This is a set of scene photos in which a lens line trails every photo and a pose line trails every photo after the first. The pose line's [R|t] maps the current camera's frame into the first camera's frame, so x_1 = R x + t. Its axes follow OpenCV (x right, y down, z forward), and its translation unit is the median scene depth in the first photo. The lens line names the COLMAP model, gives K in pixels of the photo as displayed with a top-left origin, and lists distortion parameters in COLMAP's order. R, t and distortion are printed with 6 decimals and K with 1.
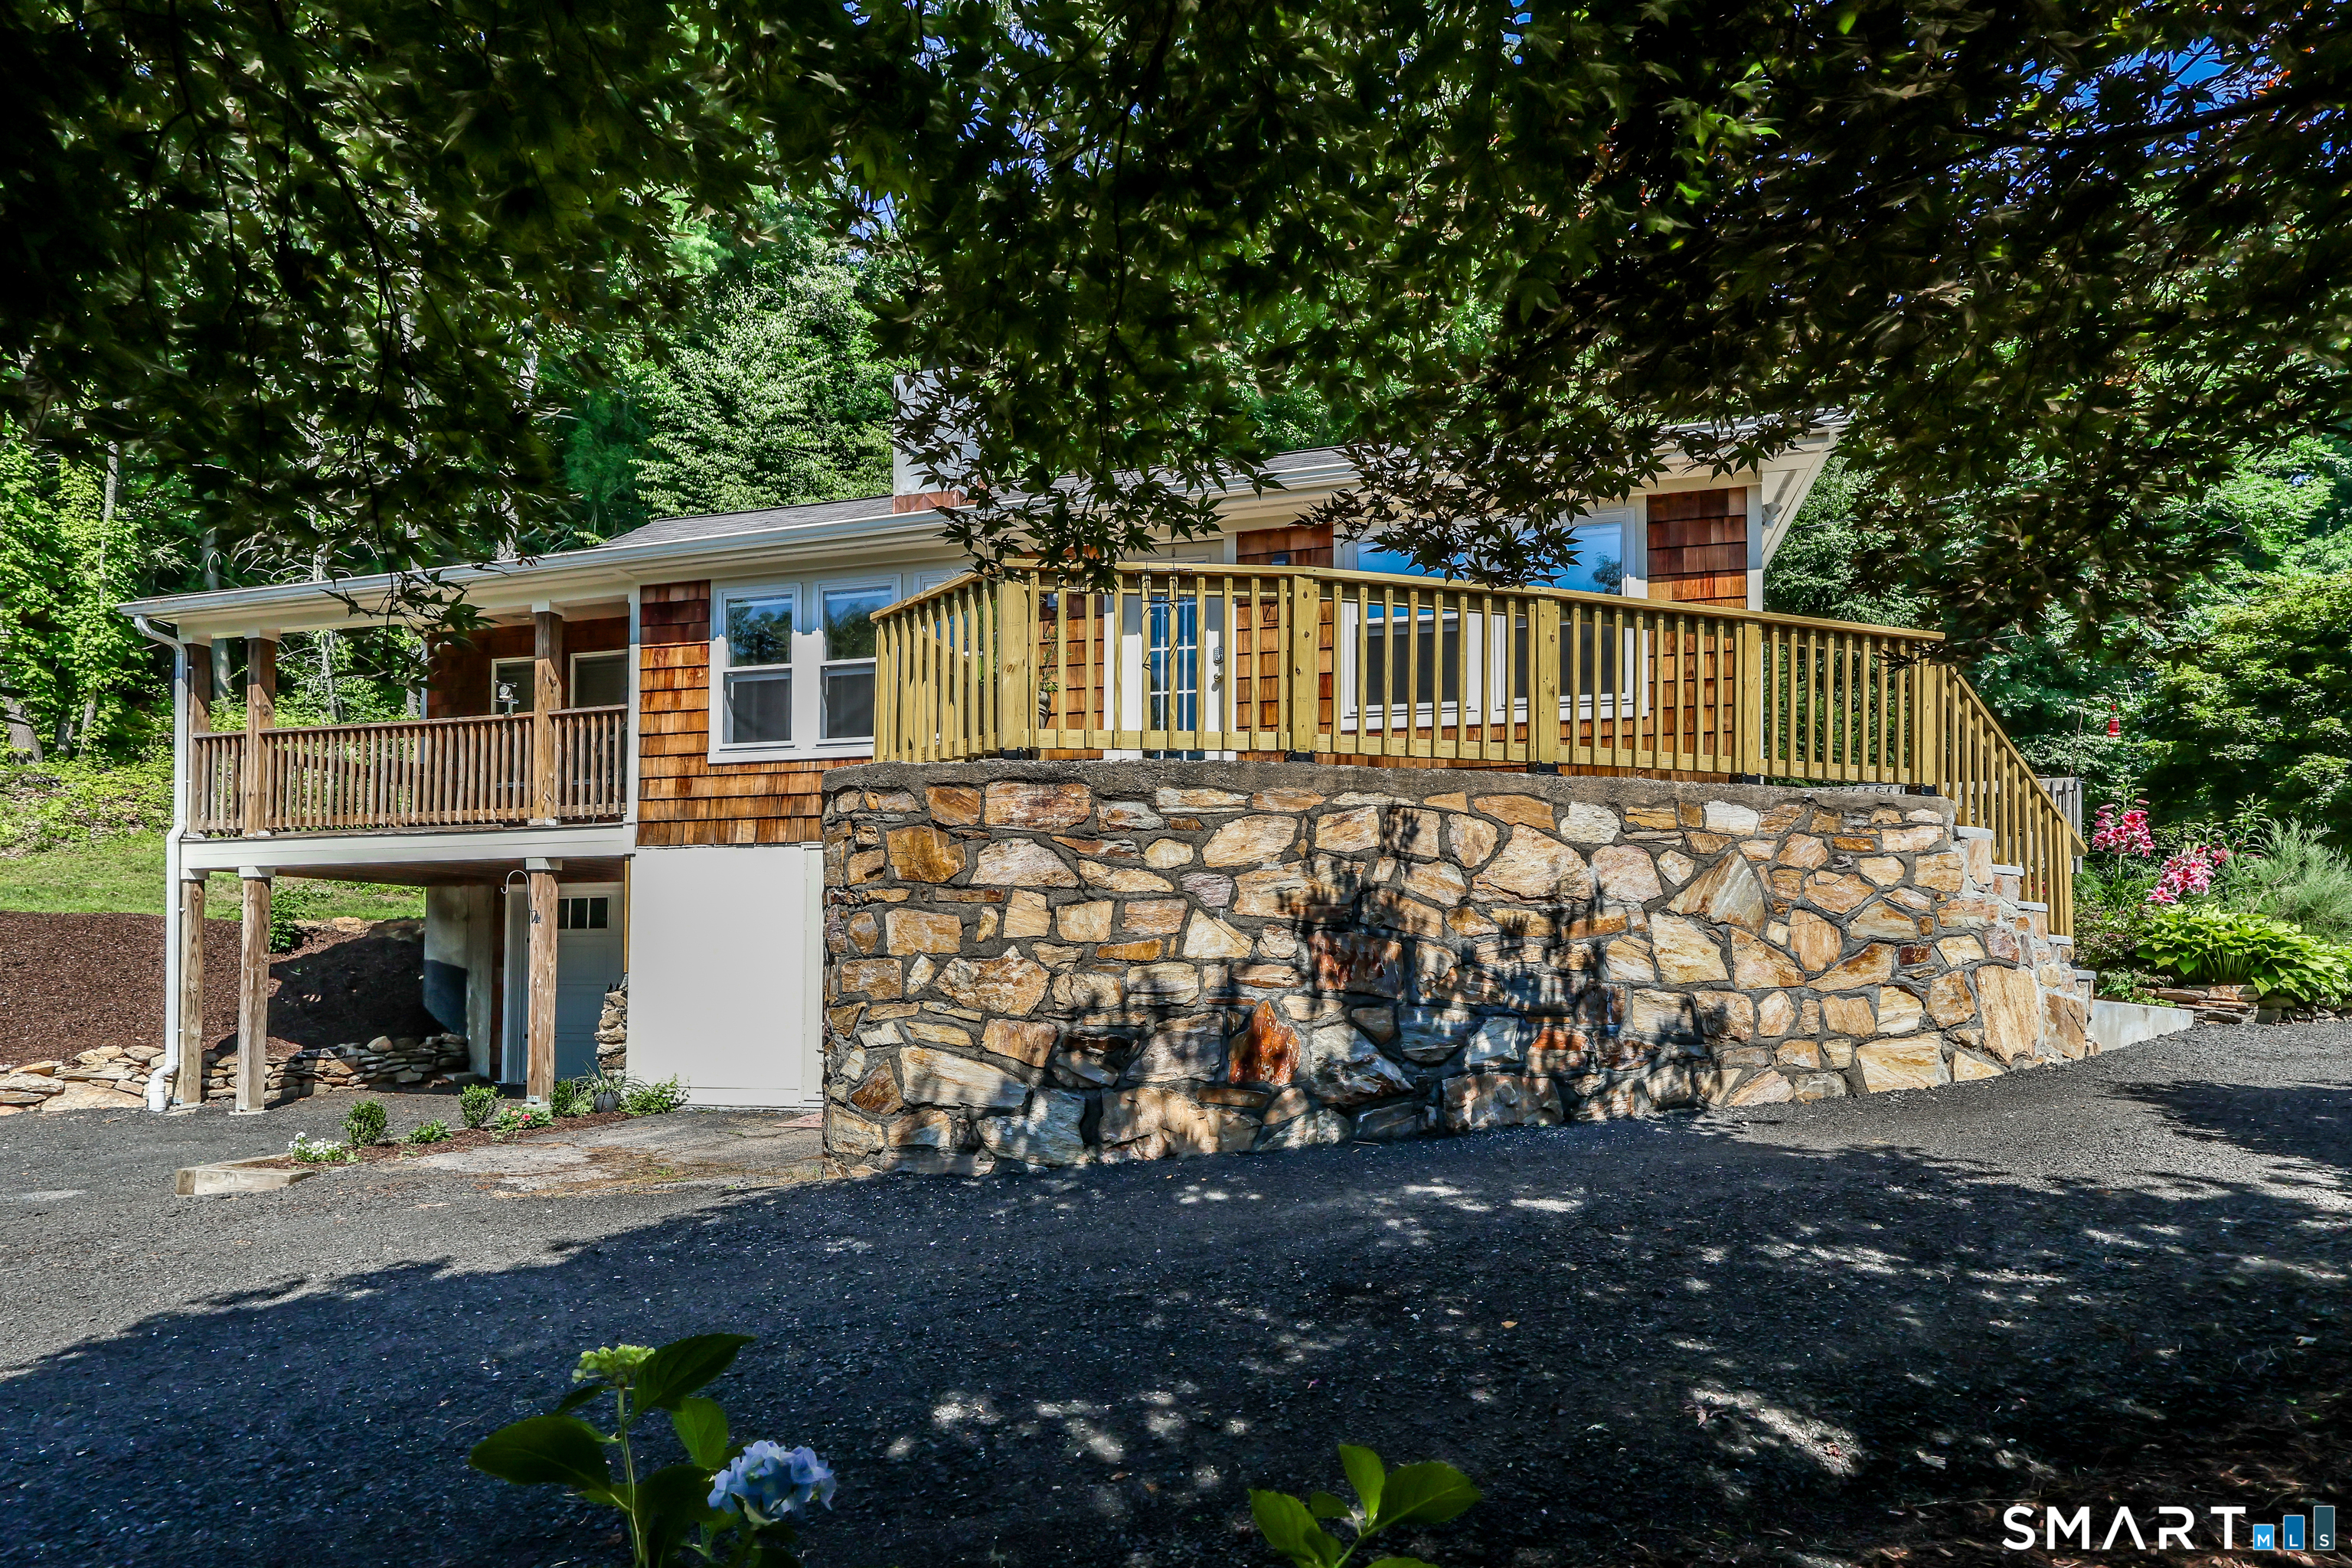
lens RADIAL K [[1131.8, 0, 1258.7], [0, 1131.8, 951.3], [0, 0, 1]] dist [0.001557, -0.003958]
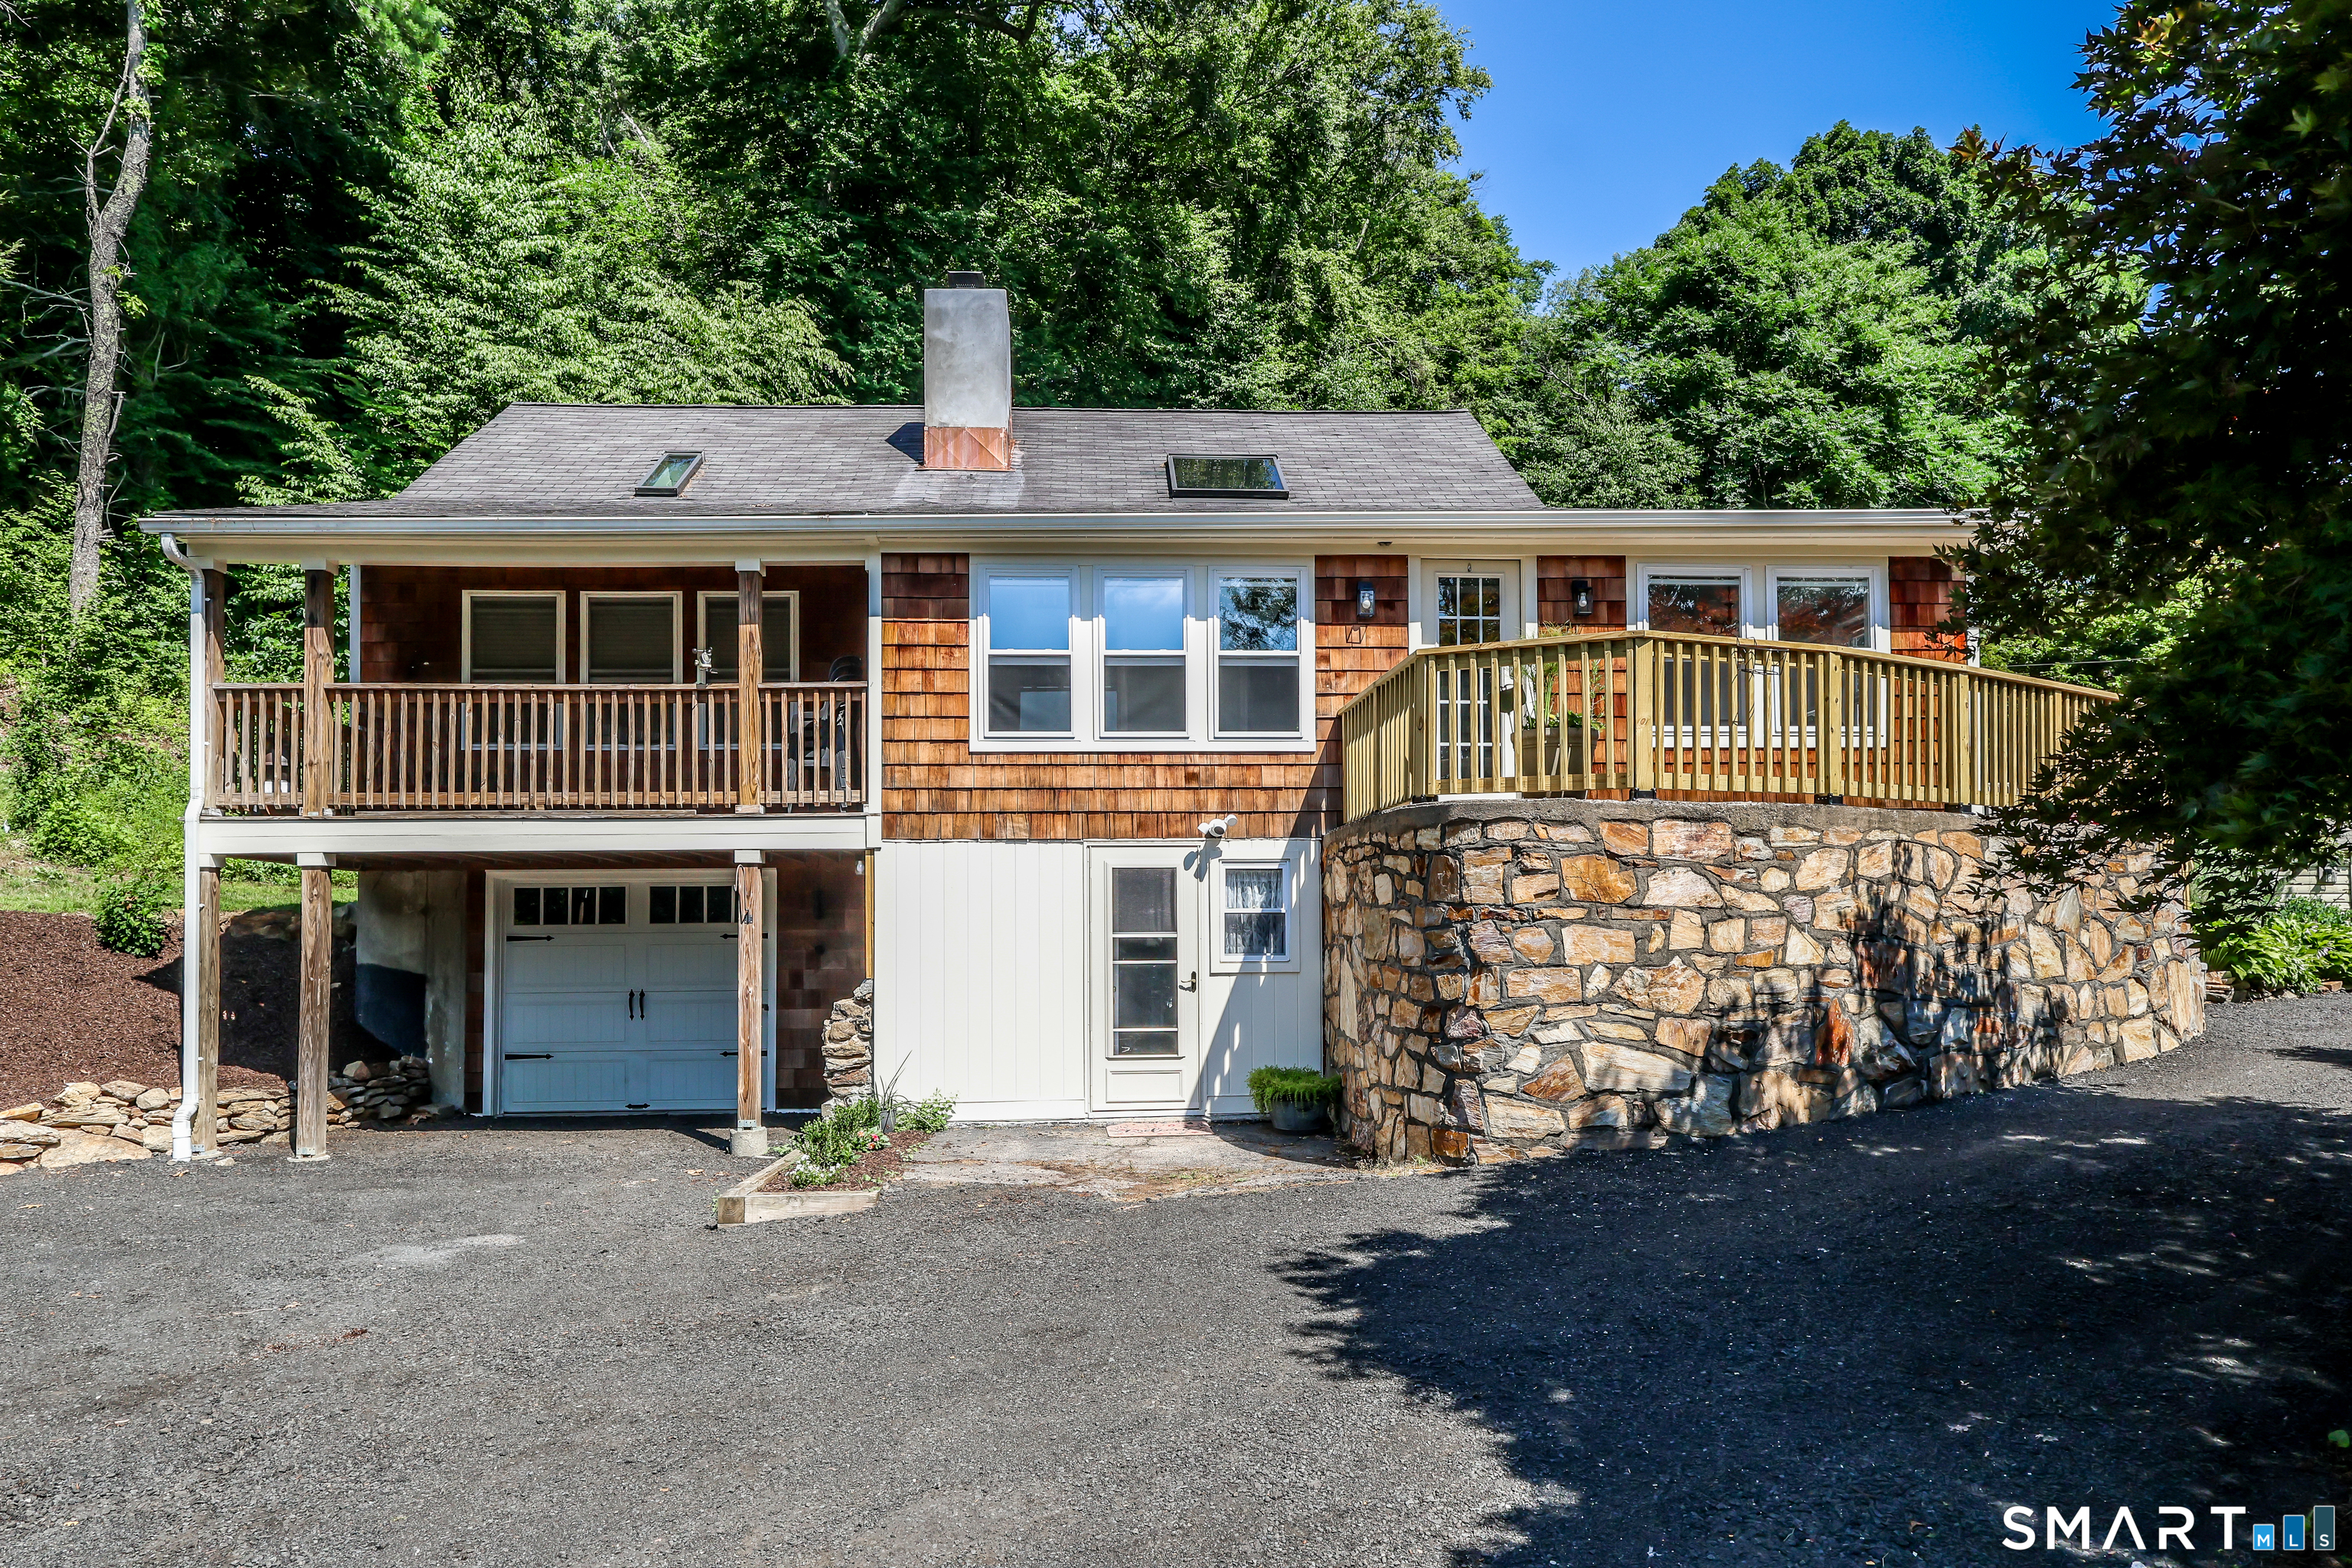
lens RADIAL K [[1438.5, 0, 1223.5], [0, 1438.5, 907.4], [0, 0, 1]] dist [-0.007590, 0.003284]
pose [[0.959577, 0.000956, 0.281446, -0.975482], [0.003666, 0.999867, -0.015893, -0.030100], [-0.281423, 0.016282, 0.959446, -0.291173]]
